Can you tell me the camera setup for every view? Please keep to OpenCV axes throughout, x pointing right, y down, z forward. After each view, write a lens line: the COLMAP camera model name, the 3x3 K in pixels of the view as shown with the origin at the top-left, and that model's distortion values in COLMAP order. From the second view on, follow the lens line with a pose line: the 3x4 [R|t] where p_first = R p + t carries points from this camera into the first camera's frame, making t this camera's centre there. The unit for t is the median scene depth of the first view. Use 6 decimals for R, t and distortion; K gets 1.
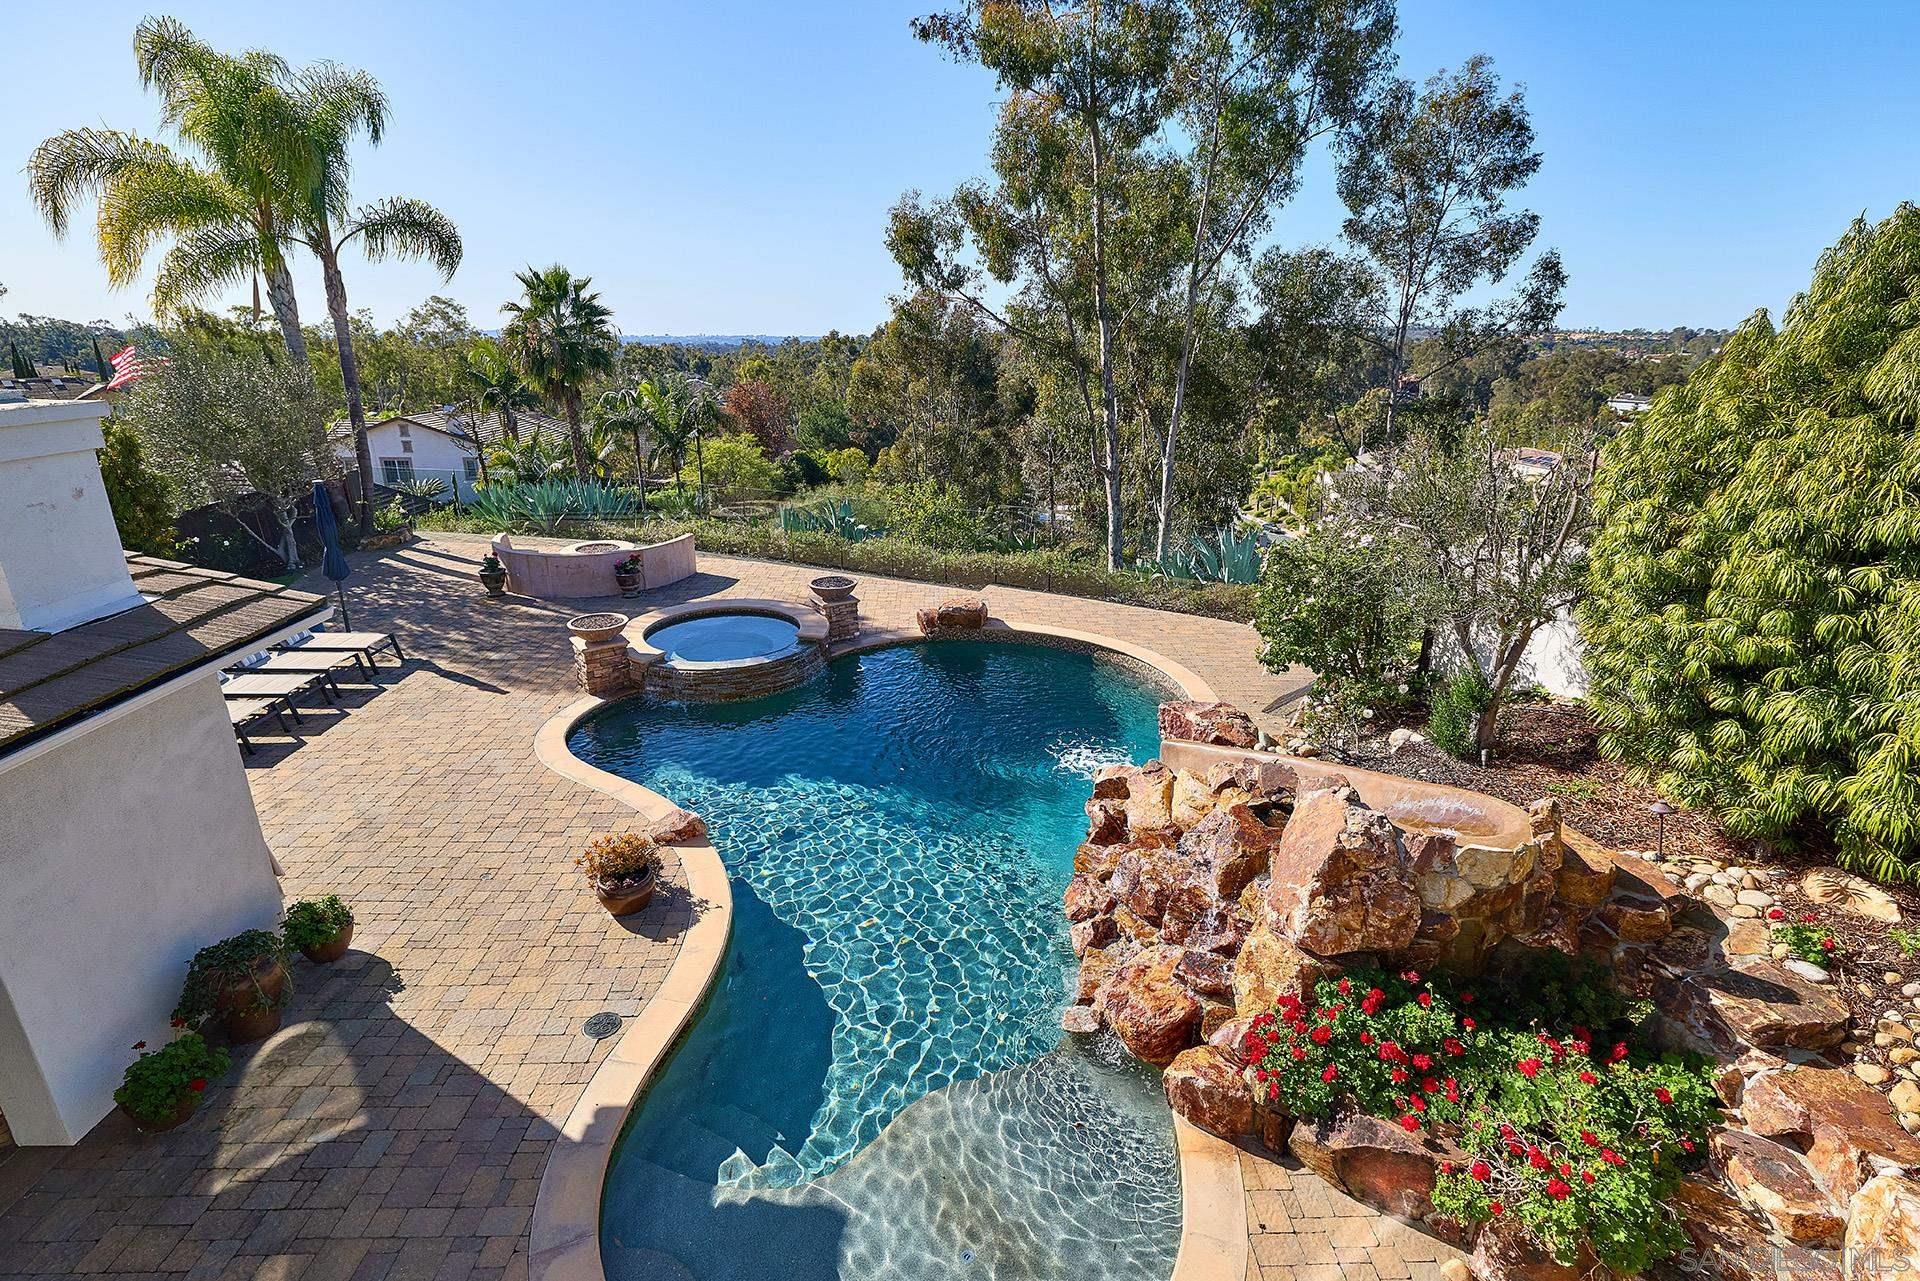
lens RADIAL K [[893.3, 0, 960.4], [0, 893.3, 629.9], [0, 0, 1]] dist [-0.002108, 0.001919]
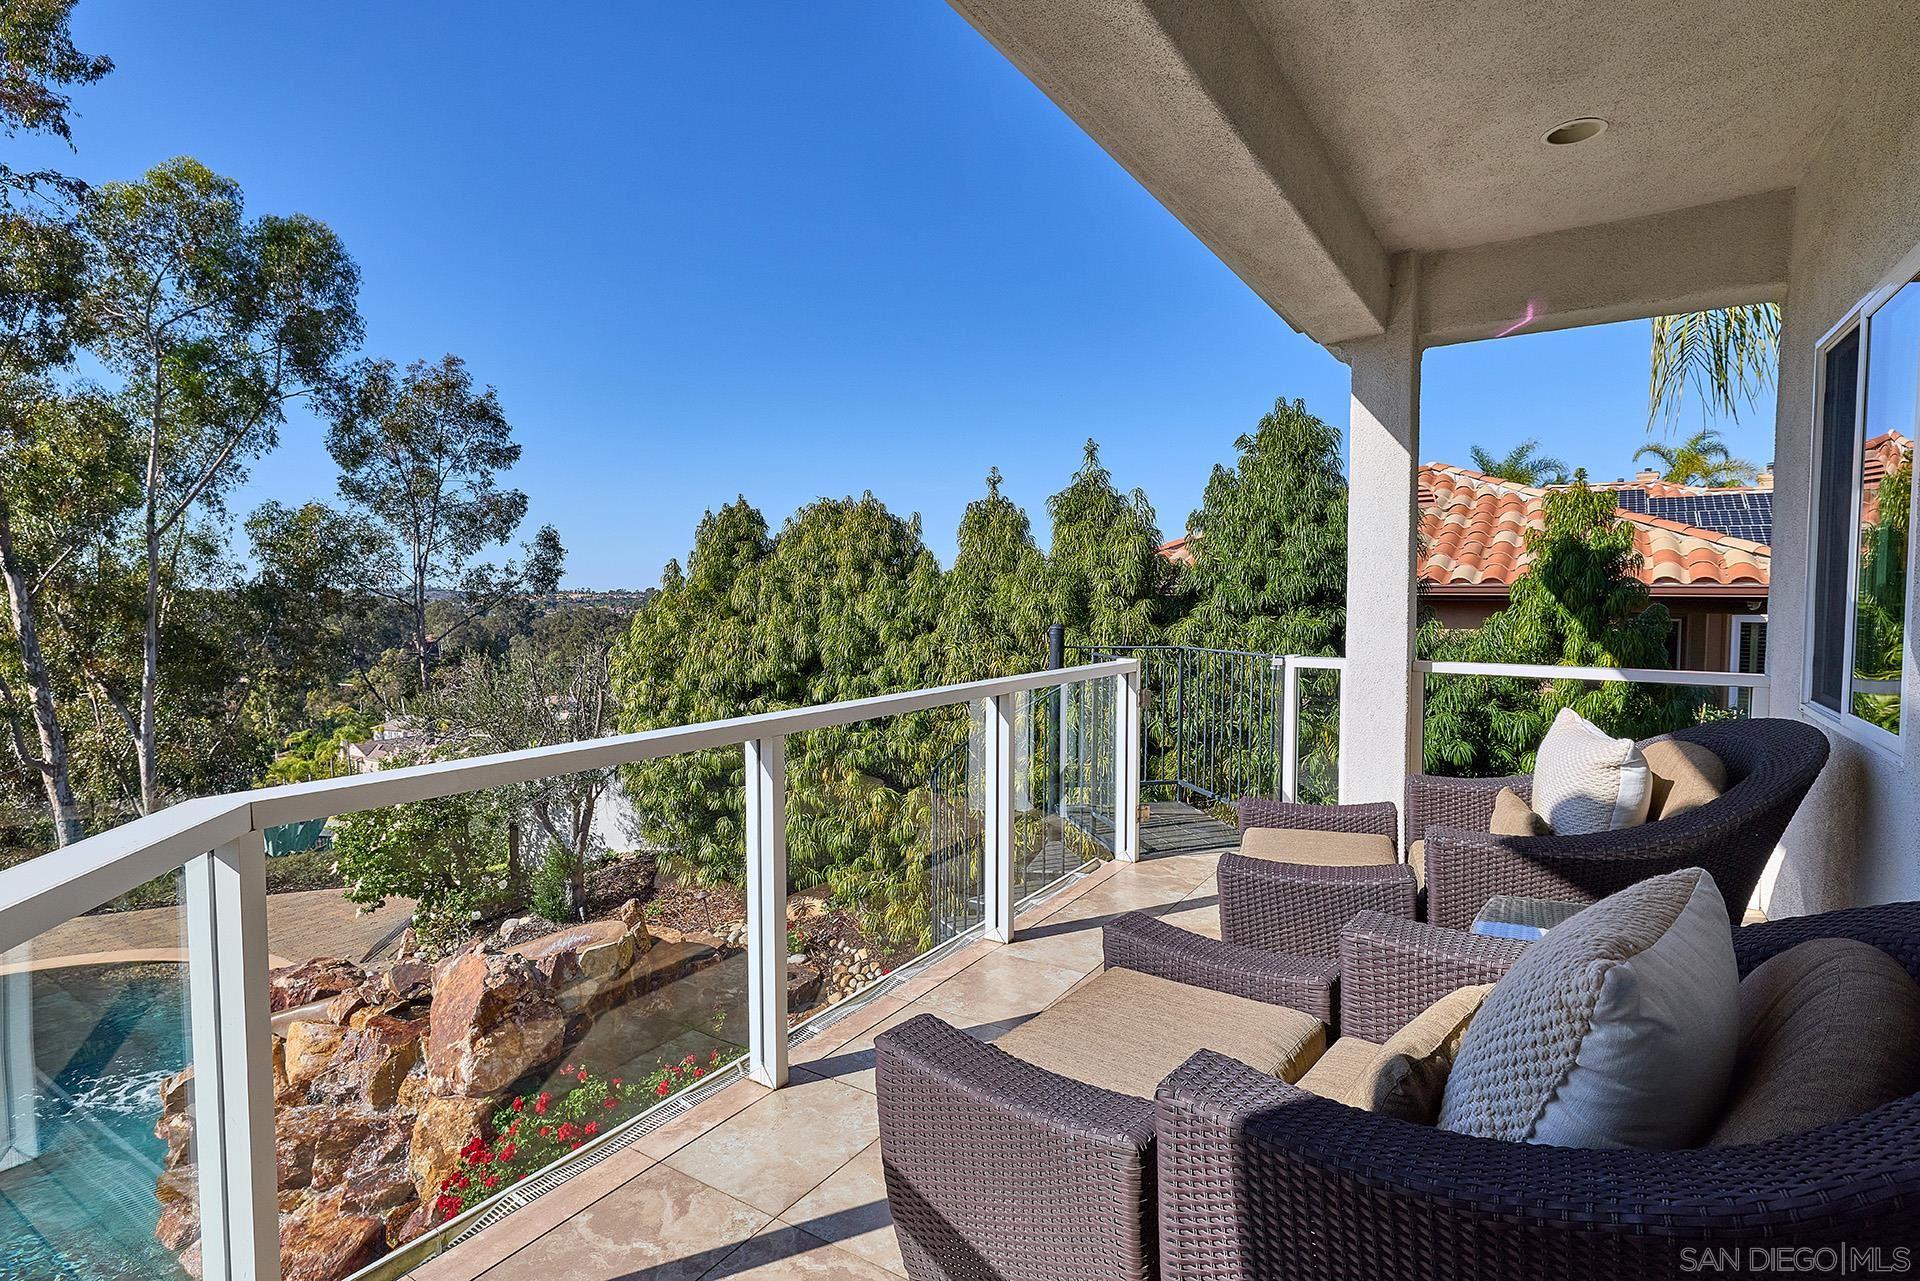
lens RADIAL K [[965.5, 0, 969.0], [0, 965.5, 648.5], [0, 0, 1]] dist [-0.001278, -0.000840]
pose [[0.566752, -0.055239, 0.822035, -0.131032], [0.269168, 0.955414, -0.121376, 0.080482], [-0.778679, 0.290056, 0.556352, -0.181464]]
